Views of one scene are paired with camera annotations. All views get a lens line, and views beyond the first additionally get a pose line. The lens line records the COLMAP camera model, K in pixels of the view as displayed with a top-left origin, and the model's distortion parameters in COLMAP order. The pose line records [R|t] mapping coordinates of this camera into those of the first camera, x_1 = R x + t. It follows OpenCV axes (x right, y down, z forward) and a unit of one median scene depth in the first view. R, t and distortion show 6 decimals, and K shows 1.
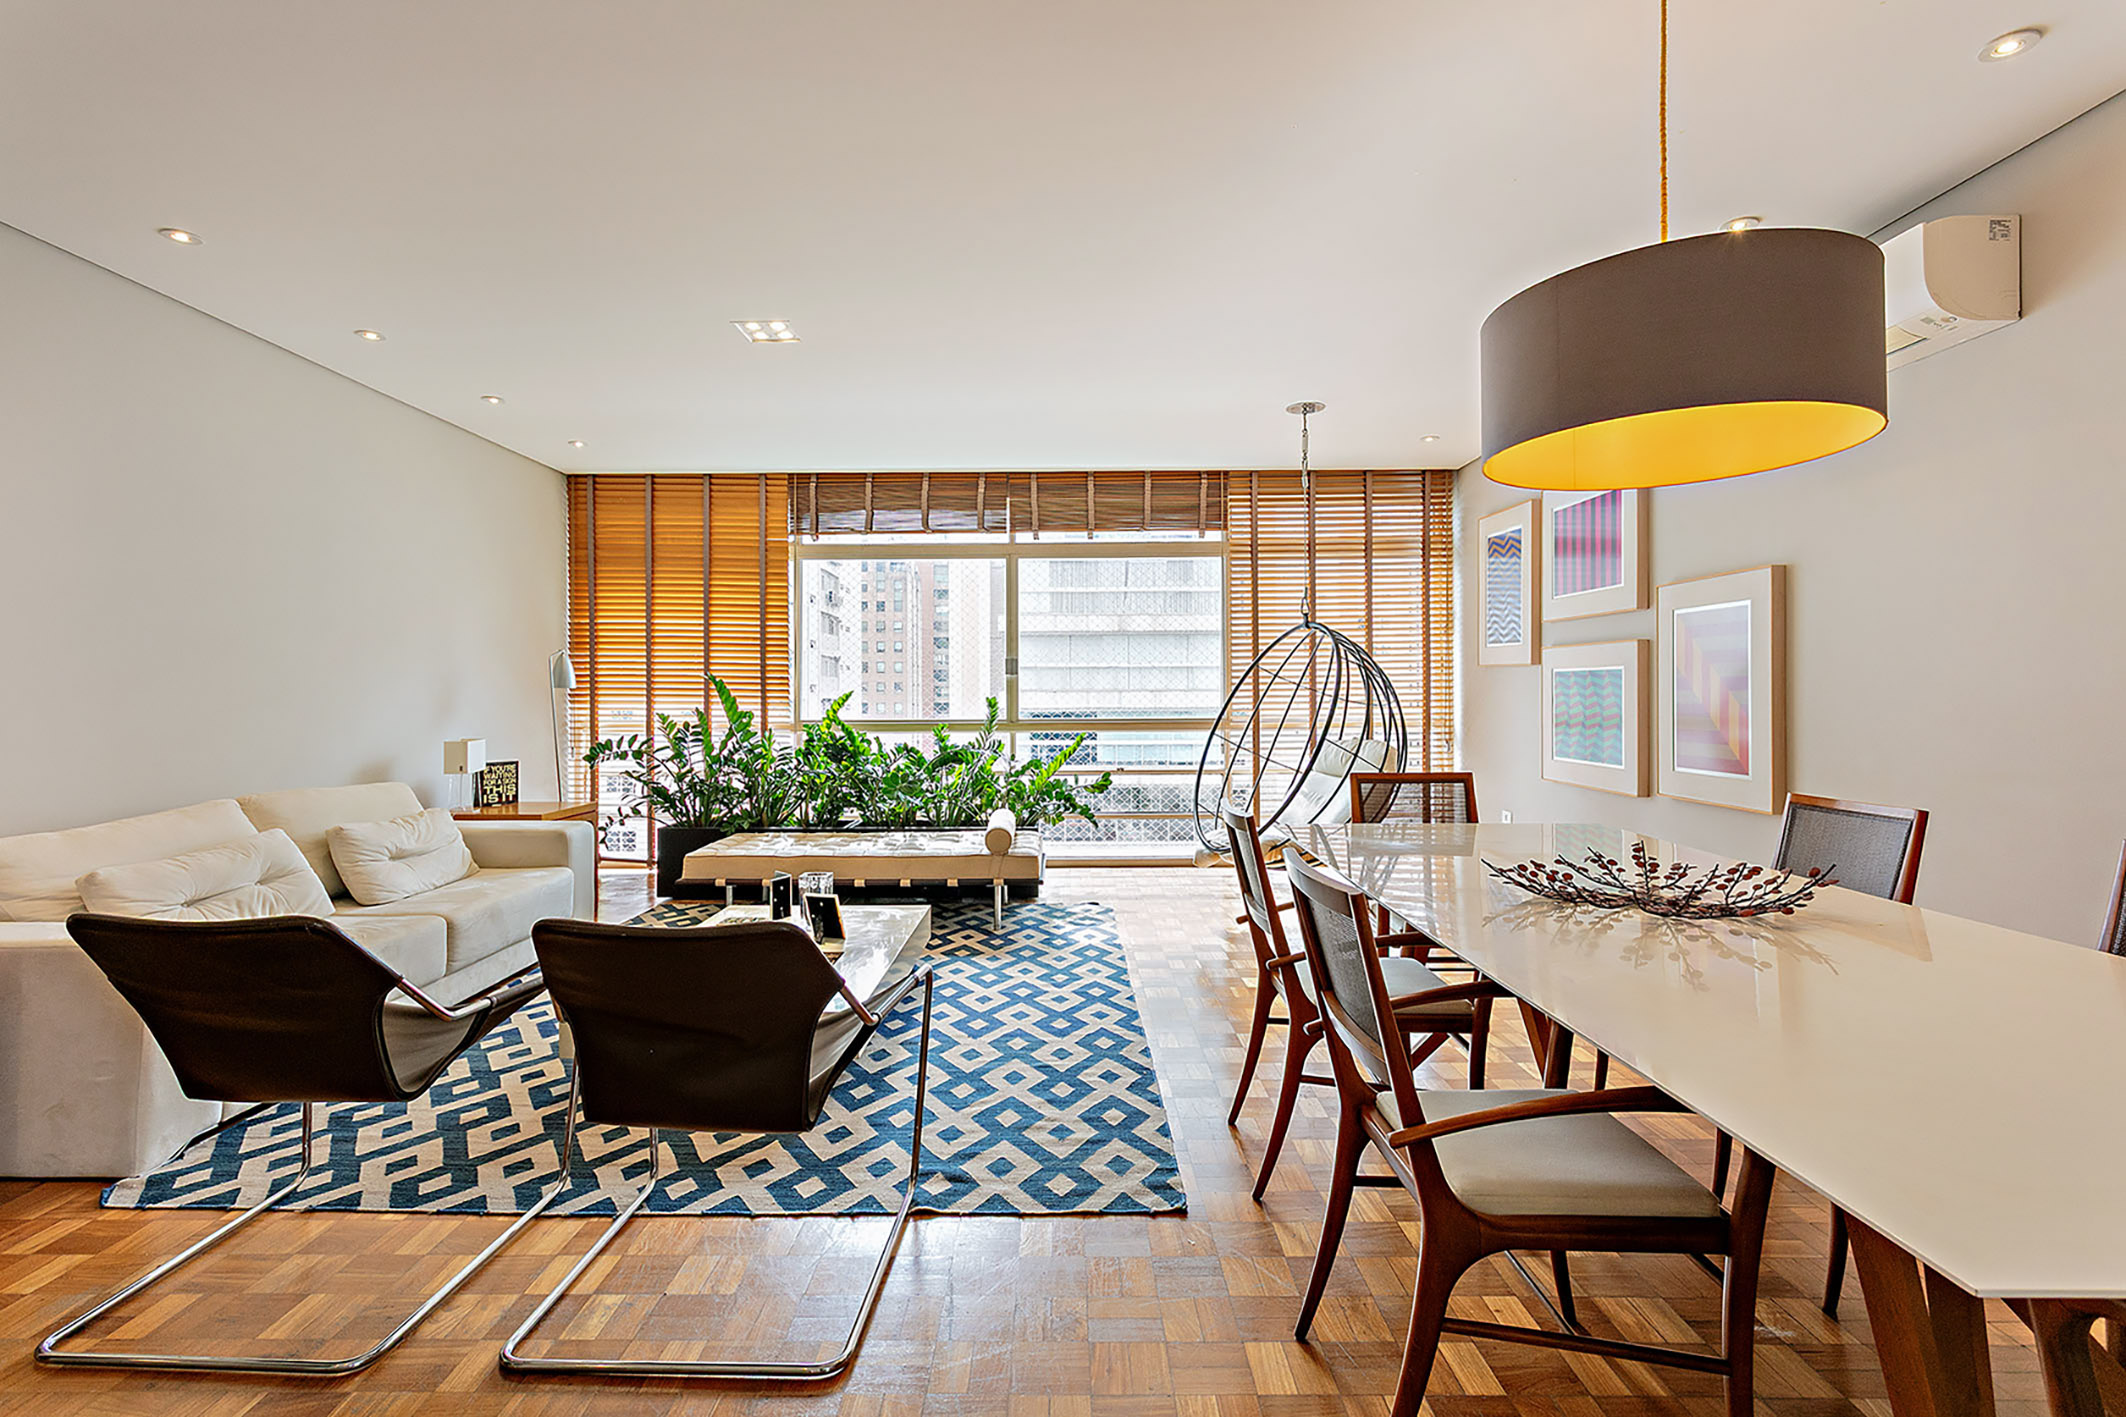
lens RADIAL K [[976.9, 0, 1056.1], [0, 976.9, 700.9], [0, 0, 1]] dist [0.001271, 0.000241]
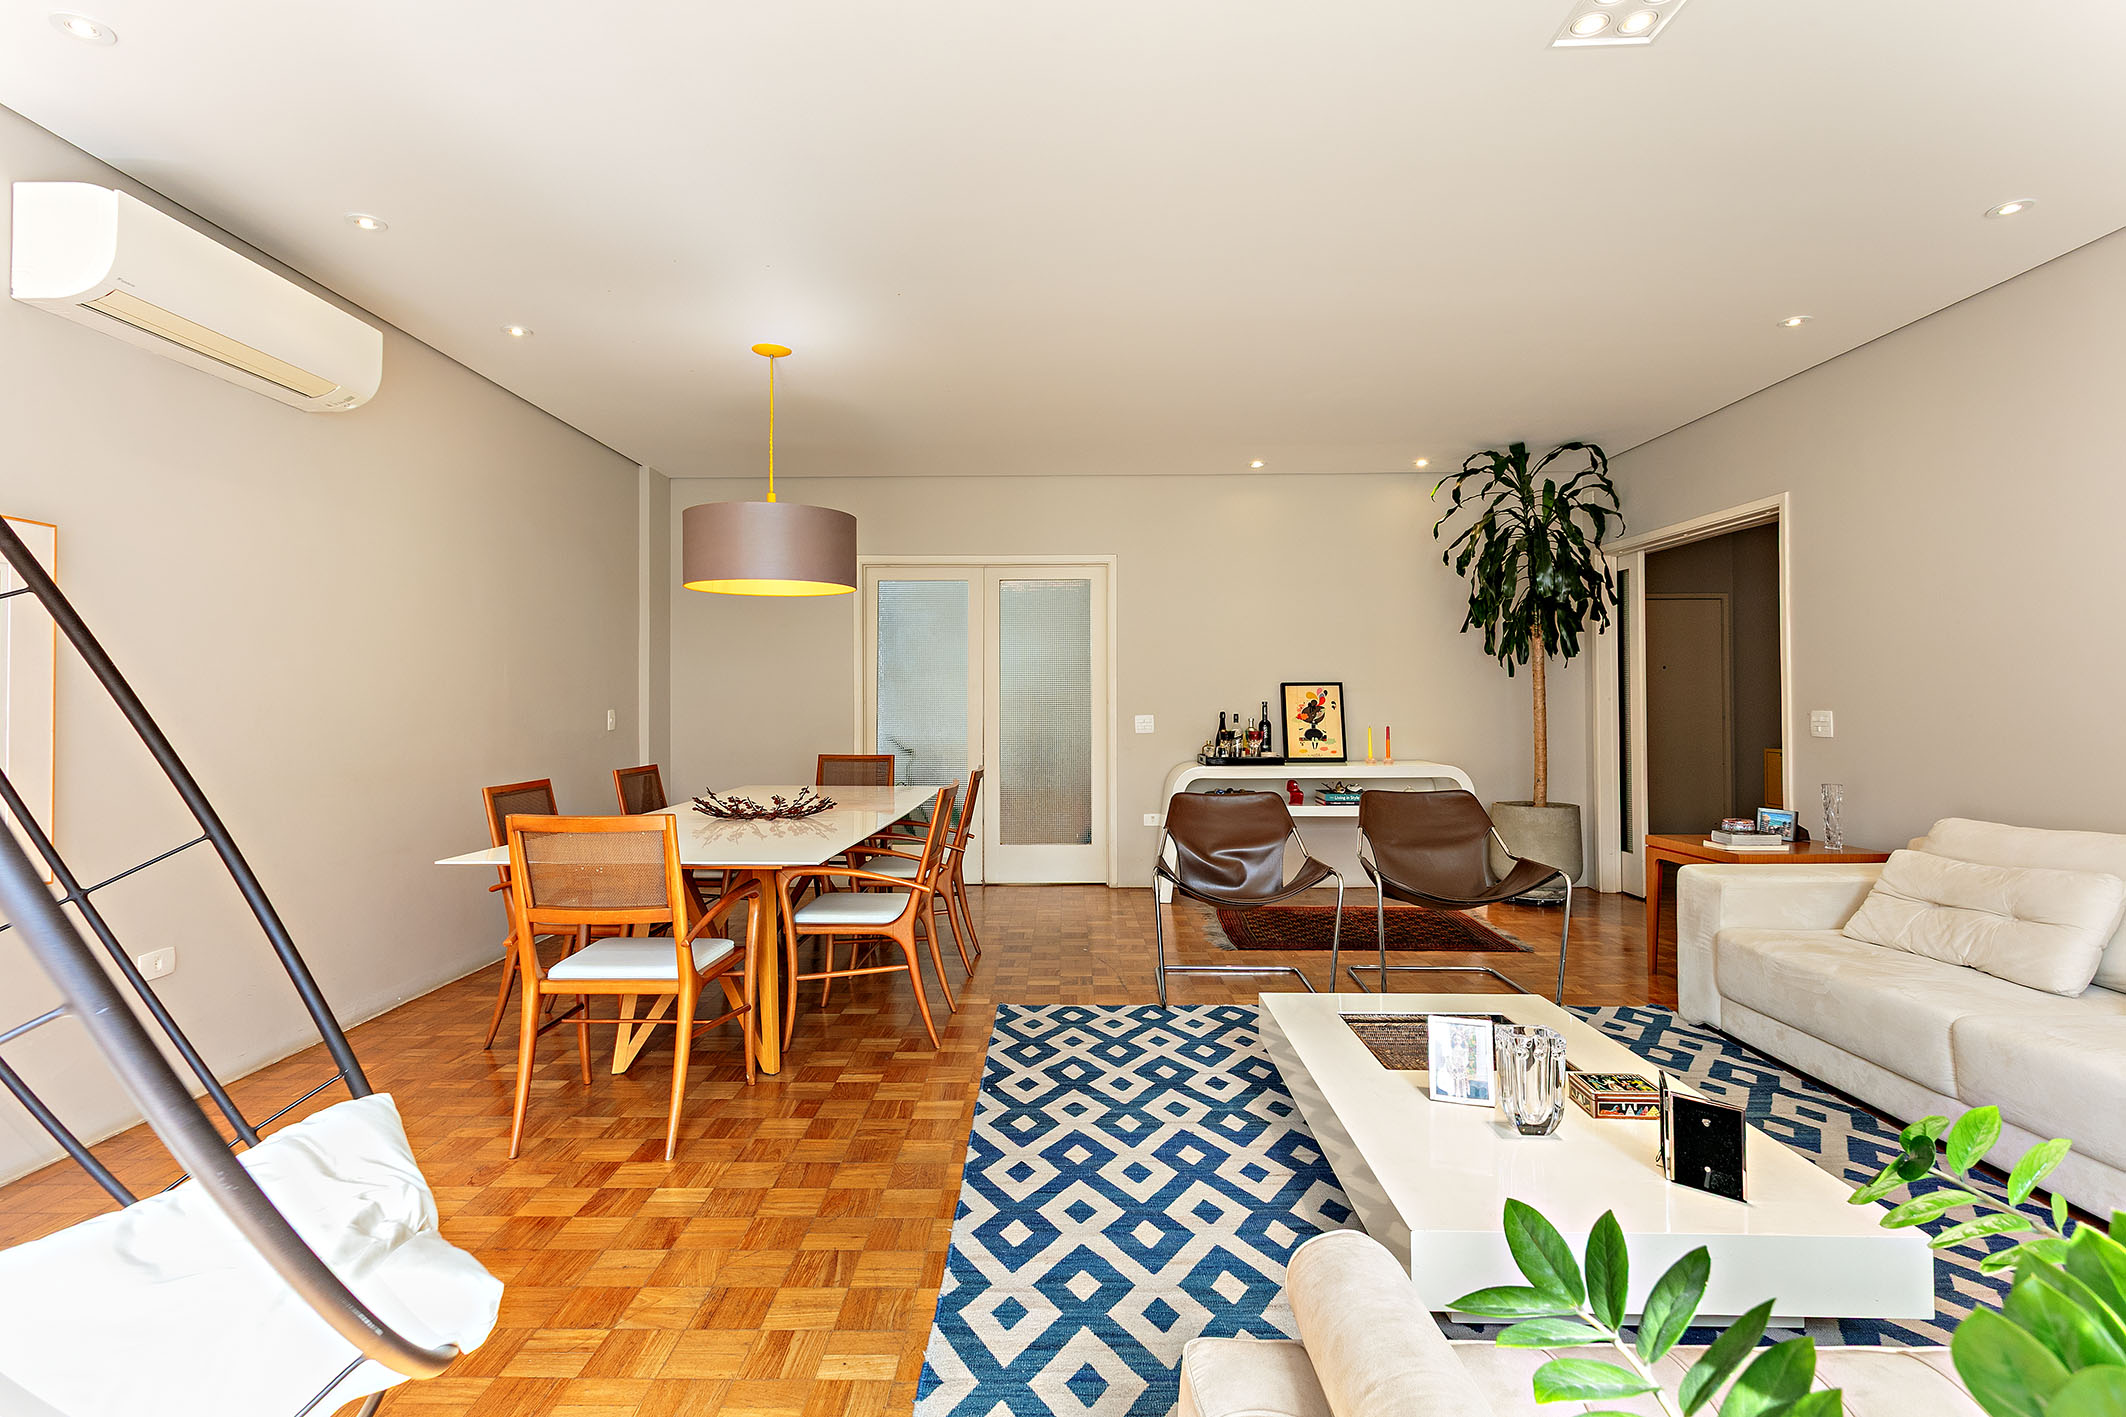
lens RADIAL K [[976.9, 0, 1056.1], [0, 976.9, 700.9], [0, 0, 1]] dist [0.001271, 0.000241]
pose [[-0.999986, 0.005205, -0.001160, 0.011810], [0.005210, 0.999976, -0.004503, -0.003968], [0.001136, -0.004509, -0.999989, 0.955567]]
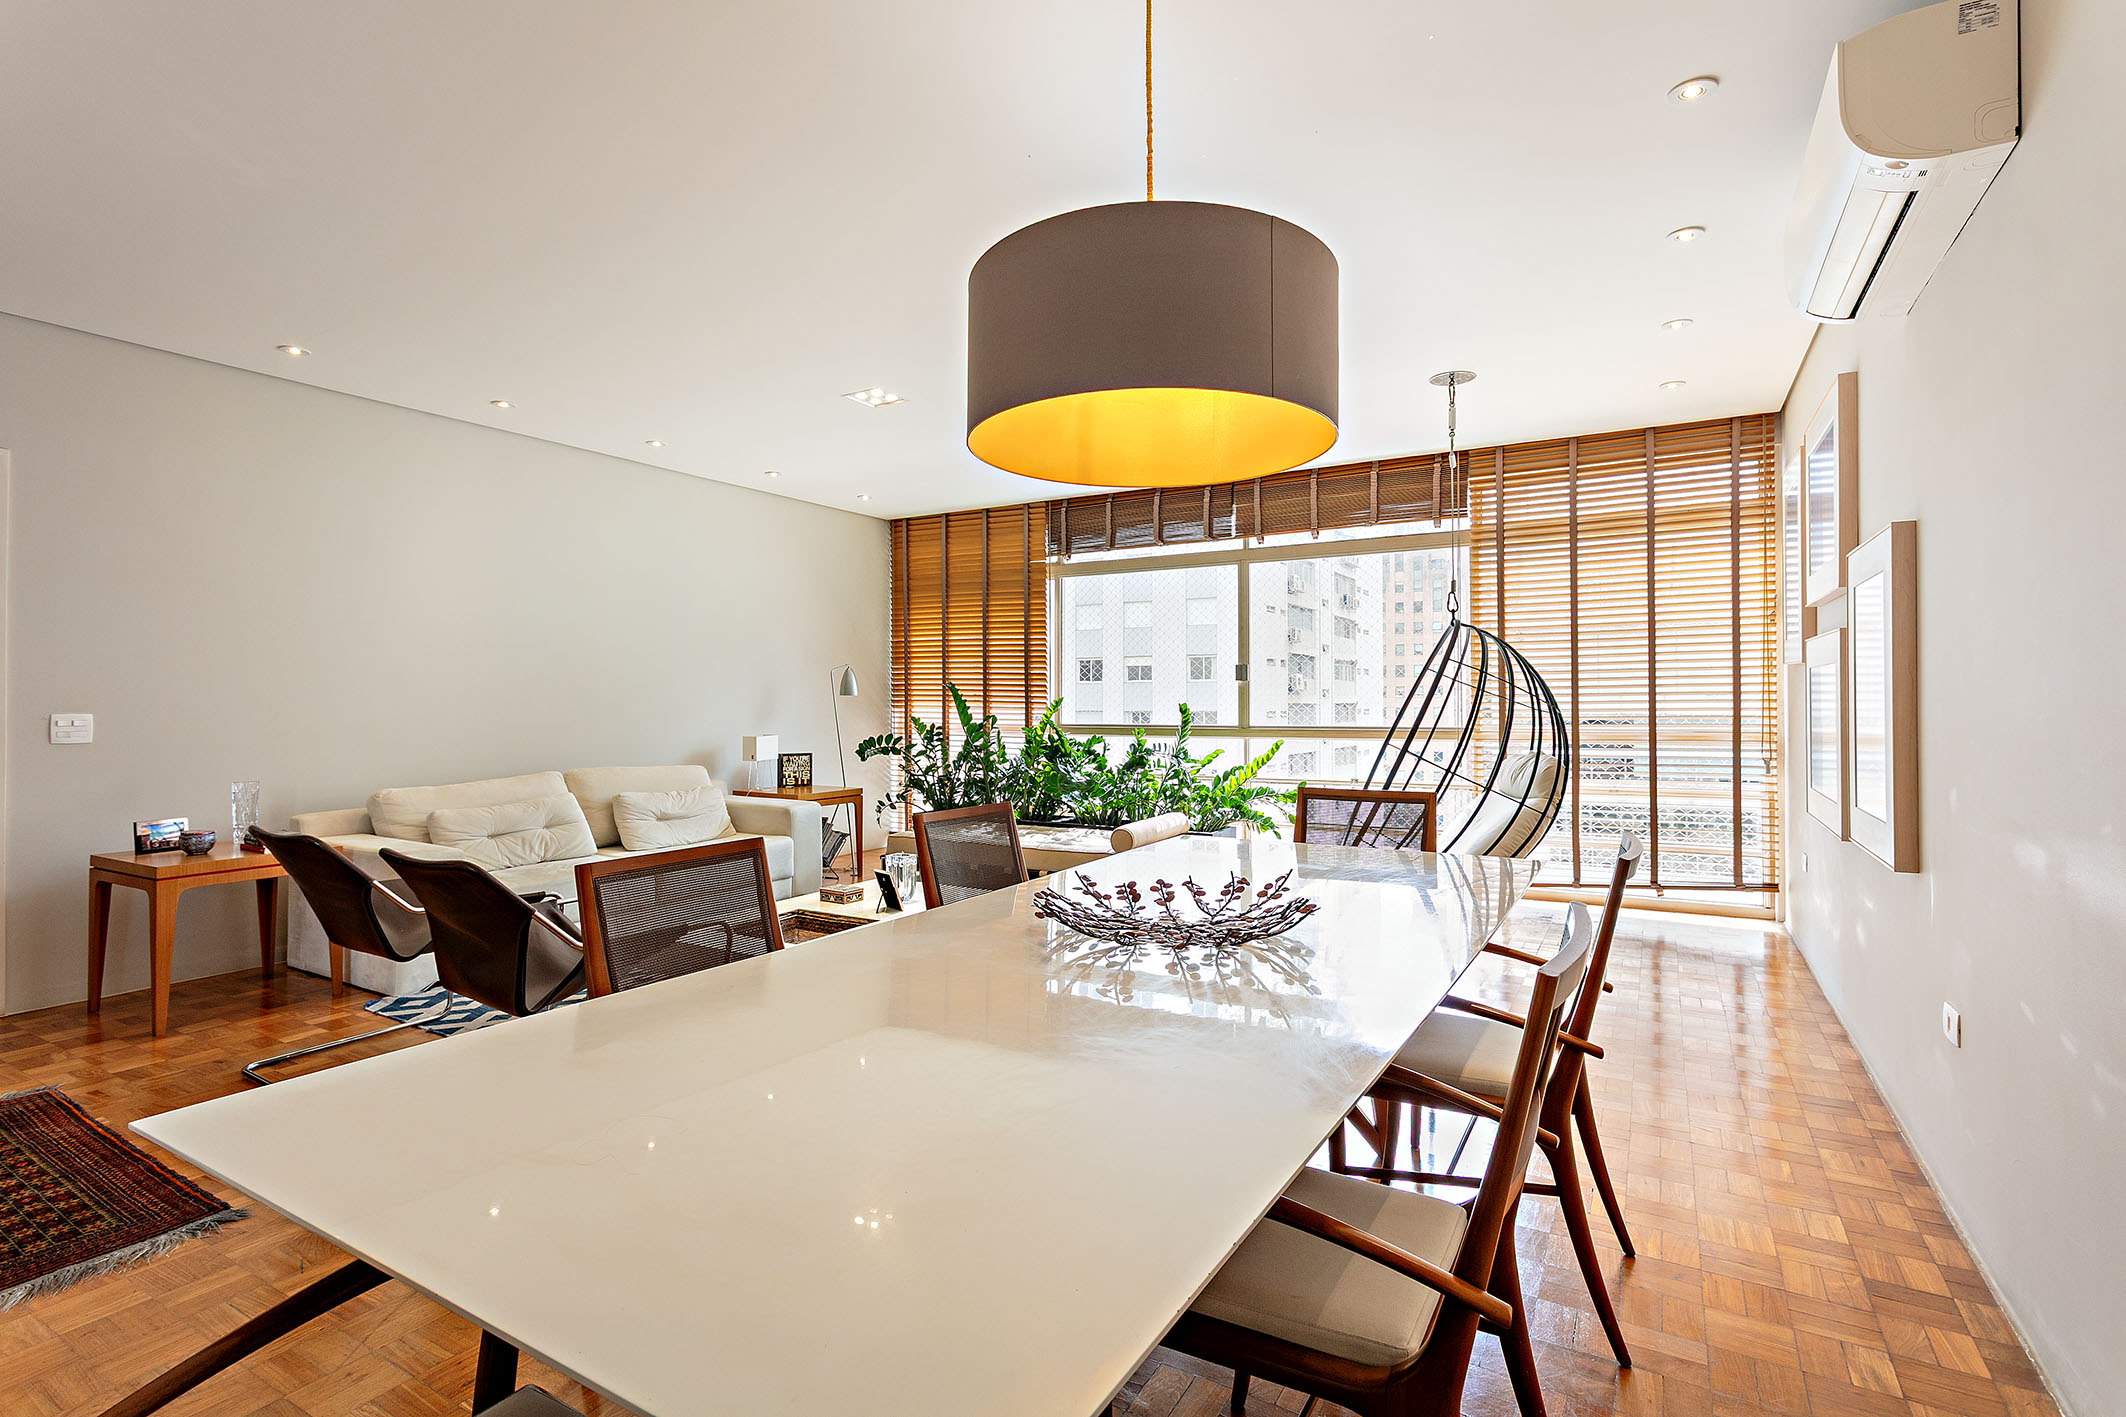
lens RADIAL K [[984.0, 0, 1088.2], [0, 984.0, 704.9], [0, 0, 1]] dist [-0.001799, 0.000095]
pose [[0.874600, 0.002611, -0.484838, 0.312211], [-0.003019, 0.999995, -0.000061, -0.001577], [0.484836, 0.001517, 0.874604, 0.045662]]
